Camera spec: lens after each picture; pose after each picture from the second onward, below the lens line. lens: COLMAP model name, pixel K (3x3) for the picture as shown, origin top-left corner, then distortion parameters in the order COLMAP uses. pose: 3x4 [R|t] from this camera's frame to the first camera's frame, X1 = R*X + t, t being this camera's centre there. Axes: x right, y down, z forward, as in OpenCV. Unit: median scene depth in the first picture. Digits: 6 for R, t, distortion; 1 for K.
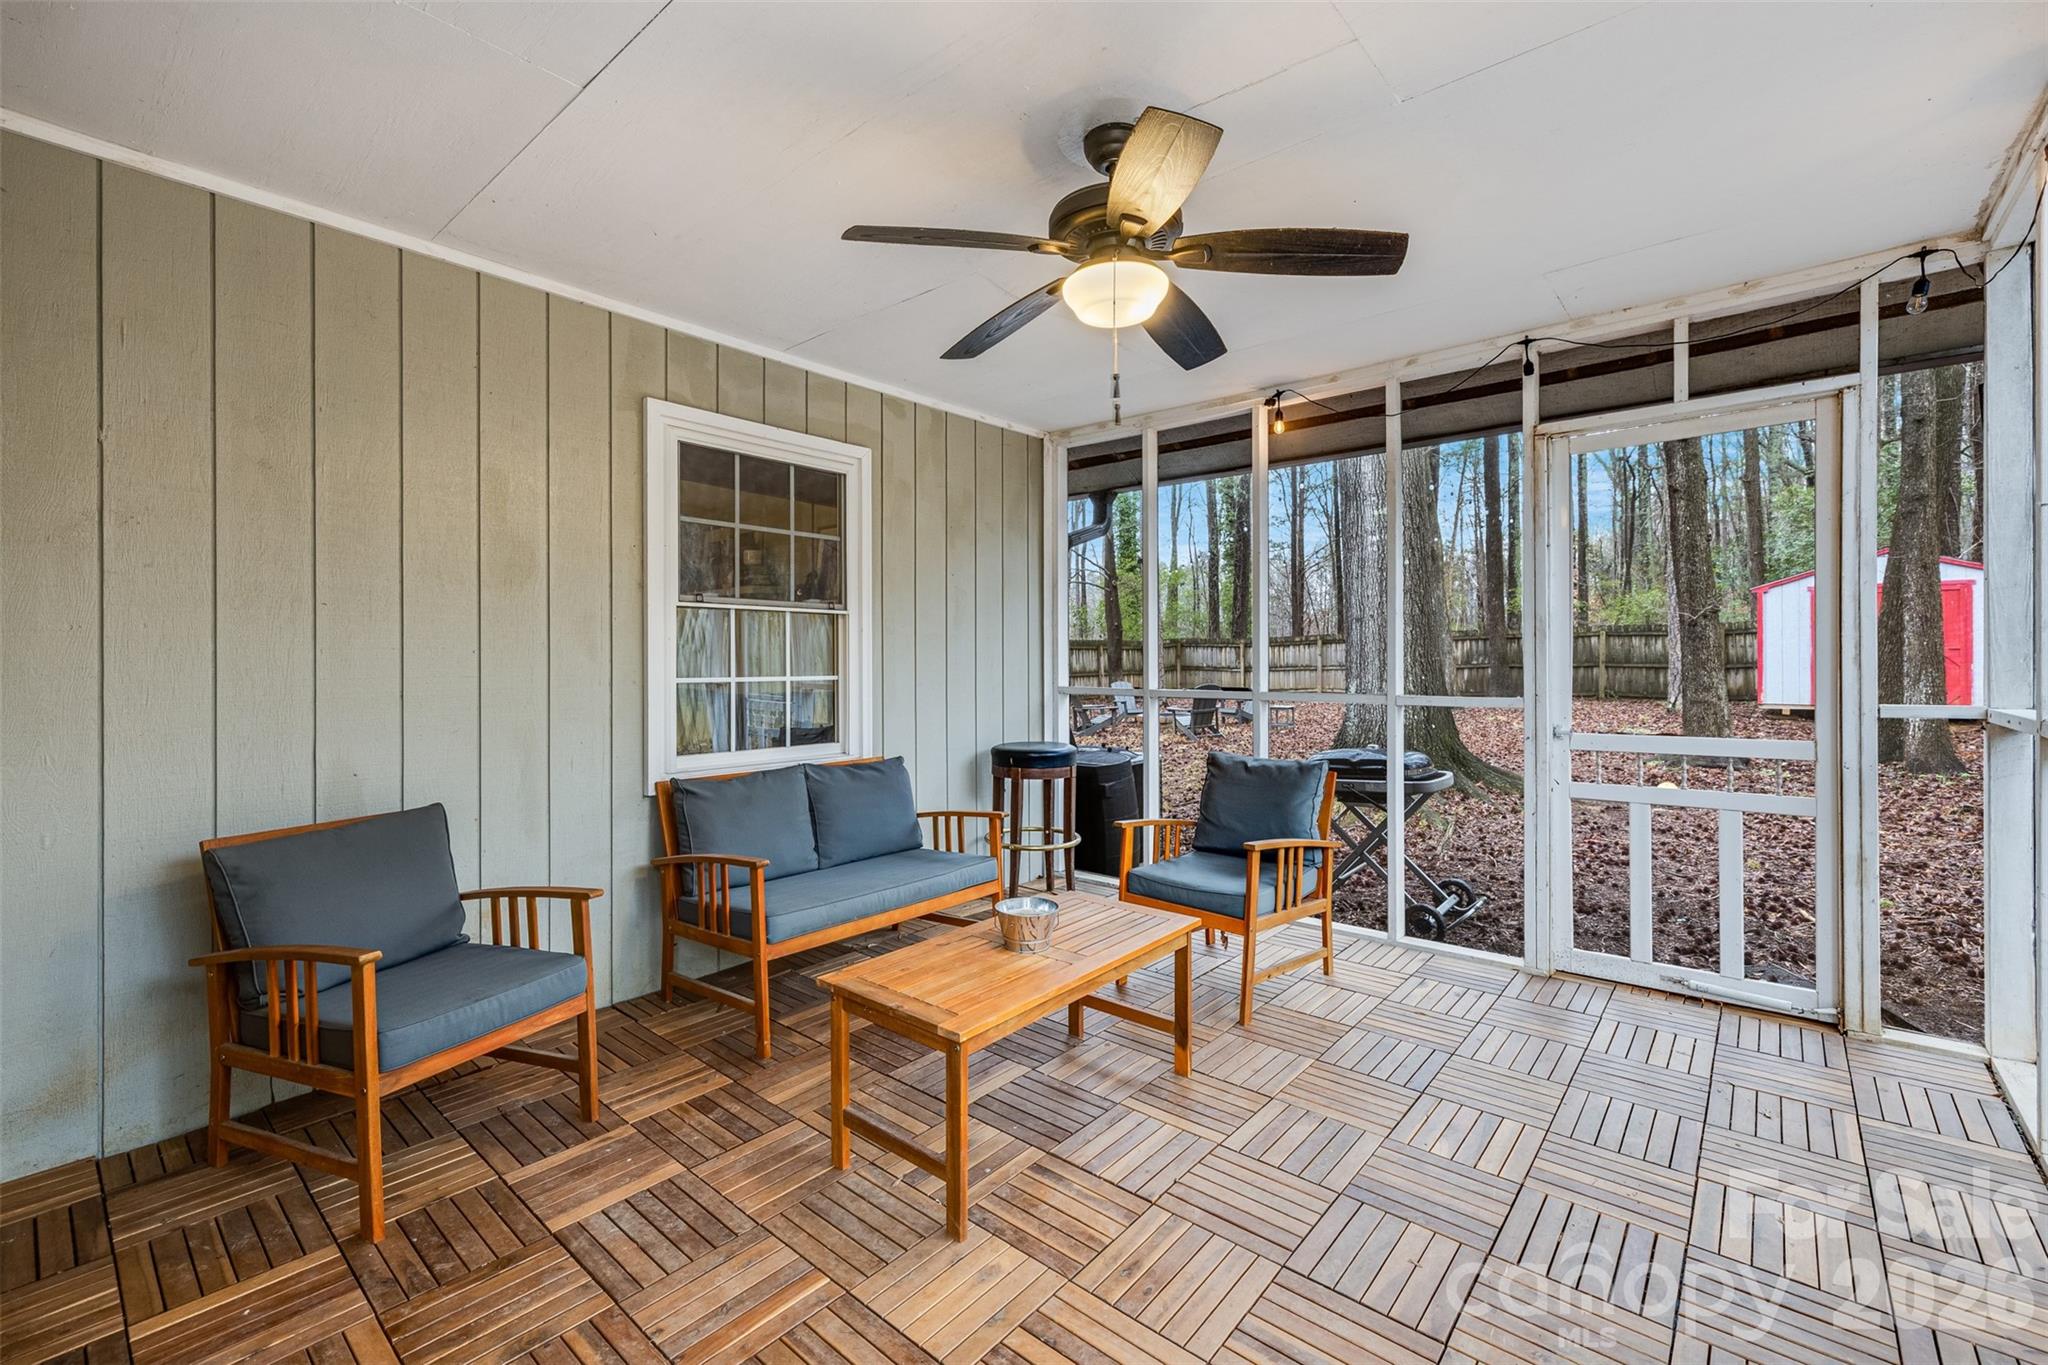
lens RADIAL K [[863.9, 0, 1019.2], [0, 863.9, 656.4], [0, 0, 1]] dist [0.002525, 0.000451]
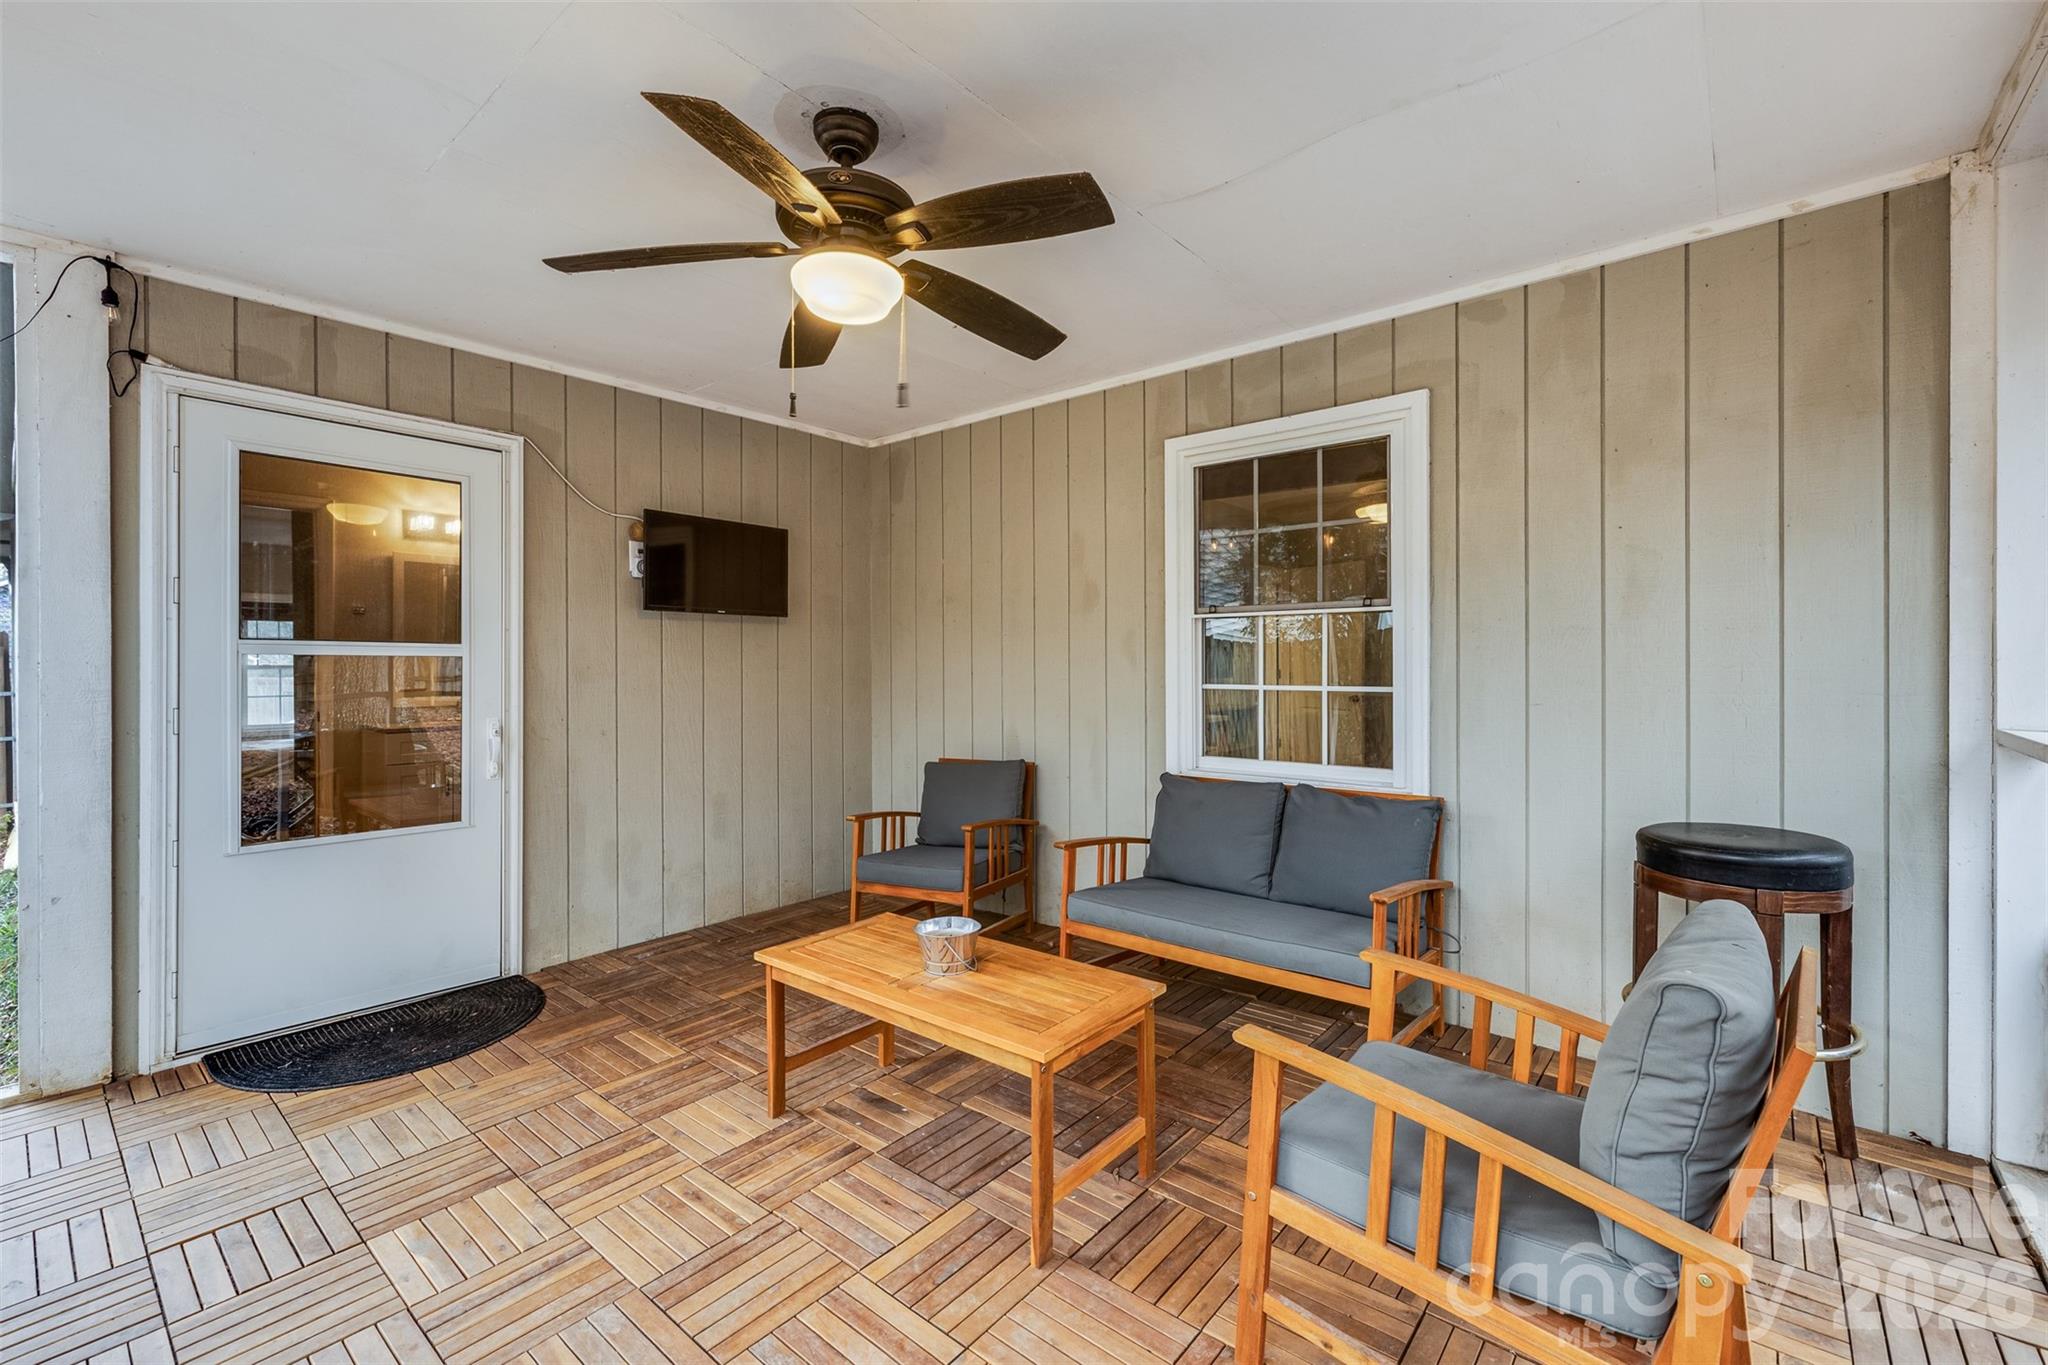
lens RADIAL K [[863.9, 0, 1034.1], [0, 863.9, 665.8], [0, 0, 1]] dist [0.002525, 0.000451]
pose [[0.025916, 0.006163, -0.999645, 0.686078], [0.008166, 0.999946, 0.006377, -0.006600], [0.999631, -0.008328, 0.025864, 0.754107]]
